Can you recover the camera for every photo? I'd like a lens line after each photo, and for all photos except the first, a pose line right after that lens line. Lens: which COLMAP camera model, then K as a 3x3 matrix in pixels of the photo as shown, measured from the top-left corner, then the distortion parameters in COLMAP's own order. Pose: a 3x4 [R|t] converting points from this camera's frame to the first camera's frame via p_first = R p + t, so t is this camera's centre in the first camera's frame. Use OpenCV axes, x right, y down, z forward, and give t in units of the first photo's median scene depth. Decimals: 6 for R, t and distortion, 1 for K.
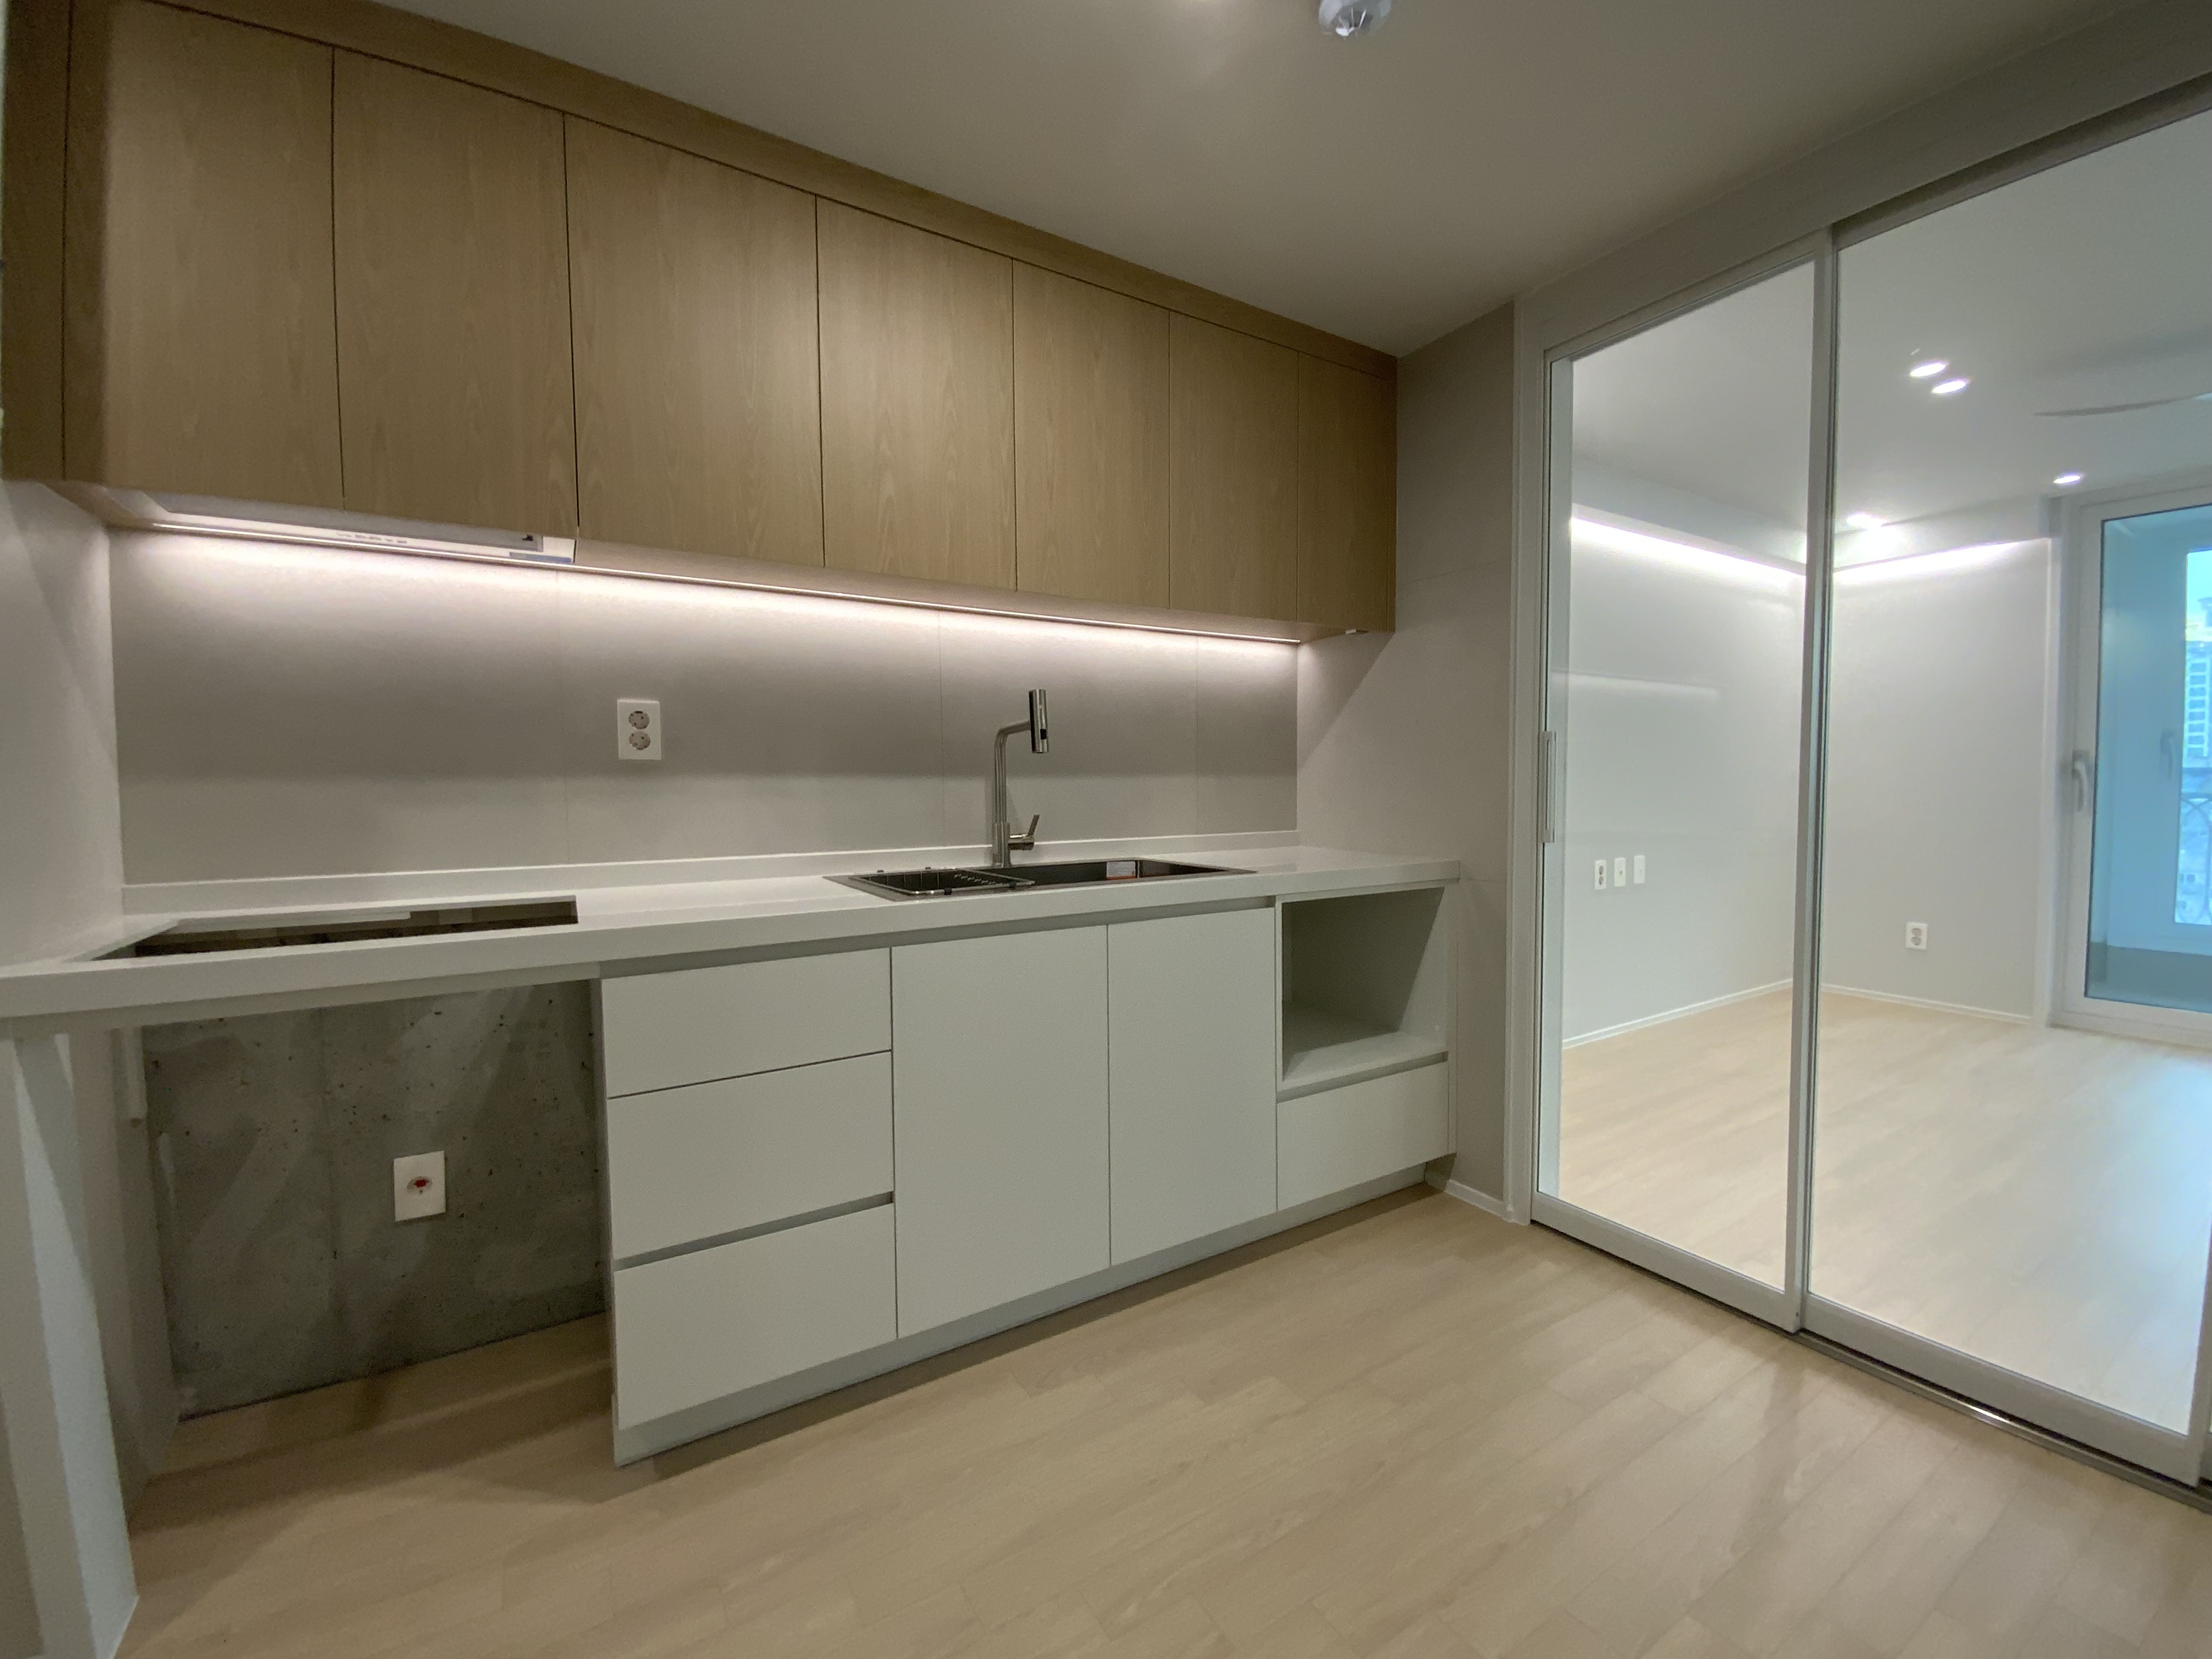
lens RADIAL K [[951.6, 0, 1106.0], [0, 951.6, 829.5], [0, 0, 1]] dist [0.025361, -0.022263]
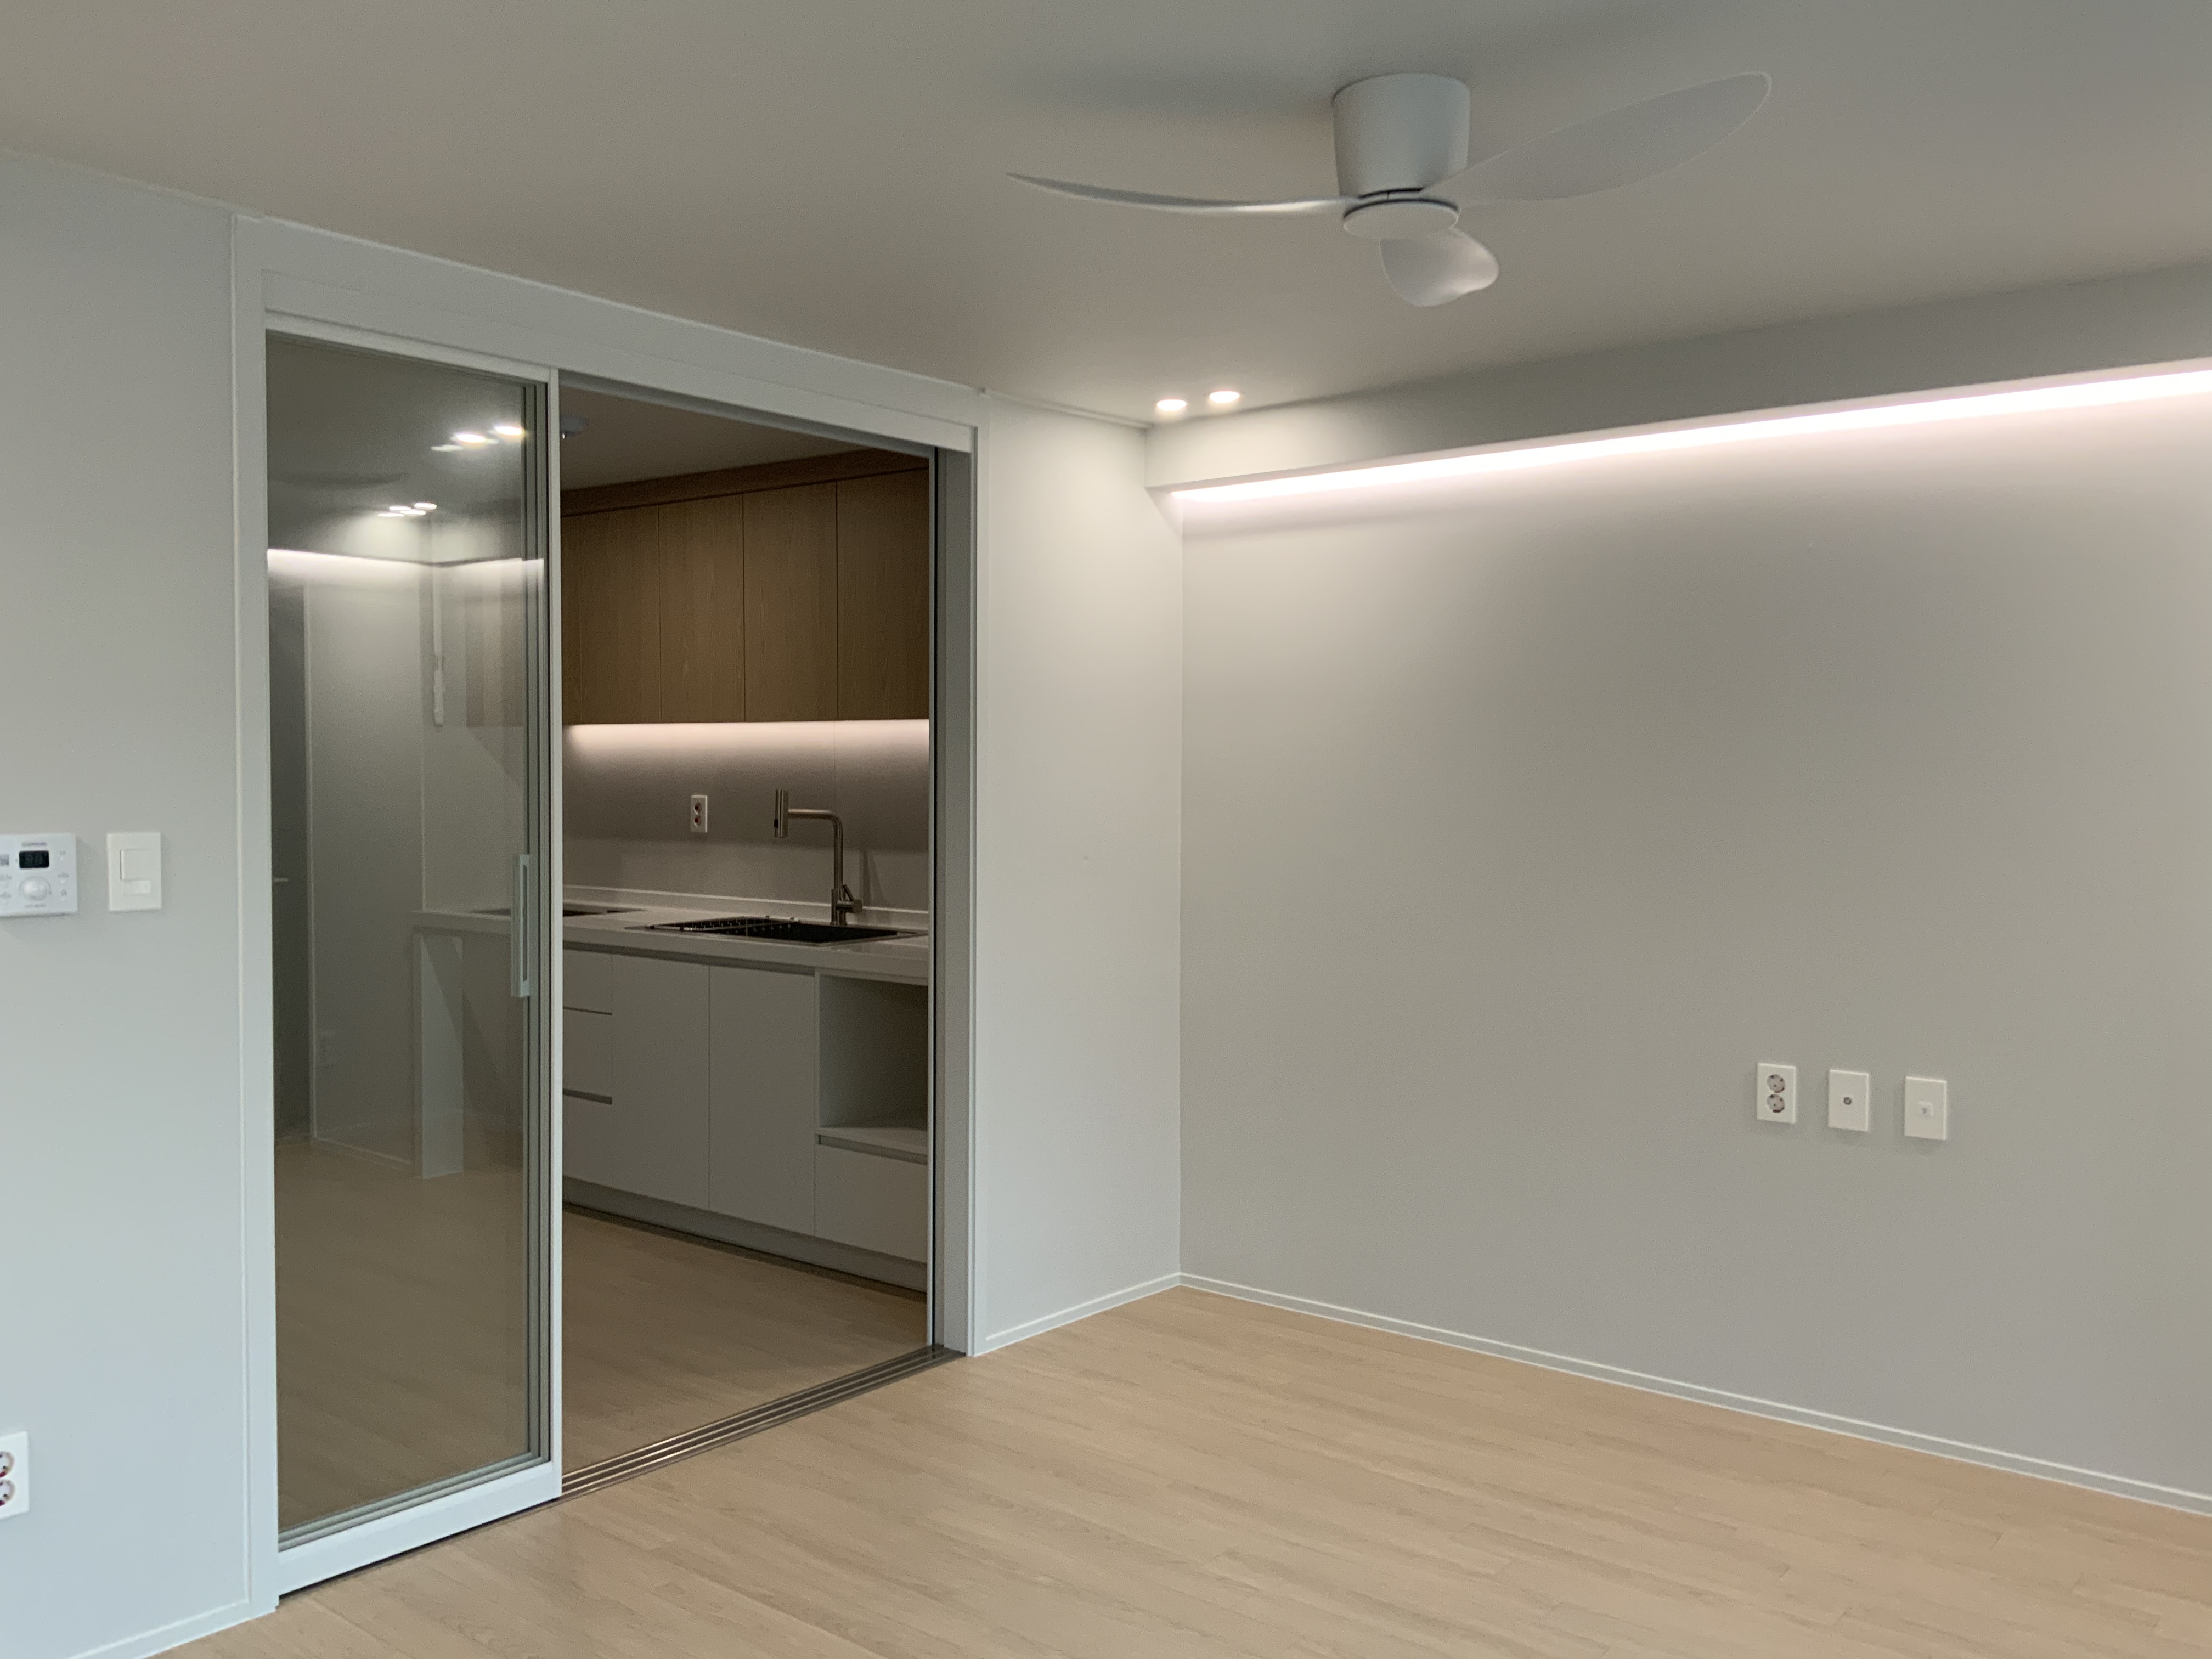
lens RADIAL K [[1849.1, 0, 1106.0], [0, 1849.1, 829.5], [0, 0, 1]] dist [-0.004162, -0.023605]
pose [[0.299832, 0.041862, -0.953073, 2.759543], [-0.056670, 0.998054, 0.026010, -0.201617], [0.952307, 0.046212, 0.301621, 0.726920]]
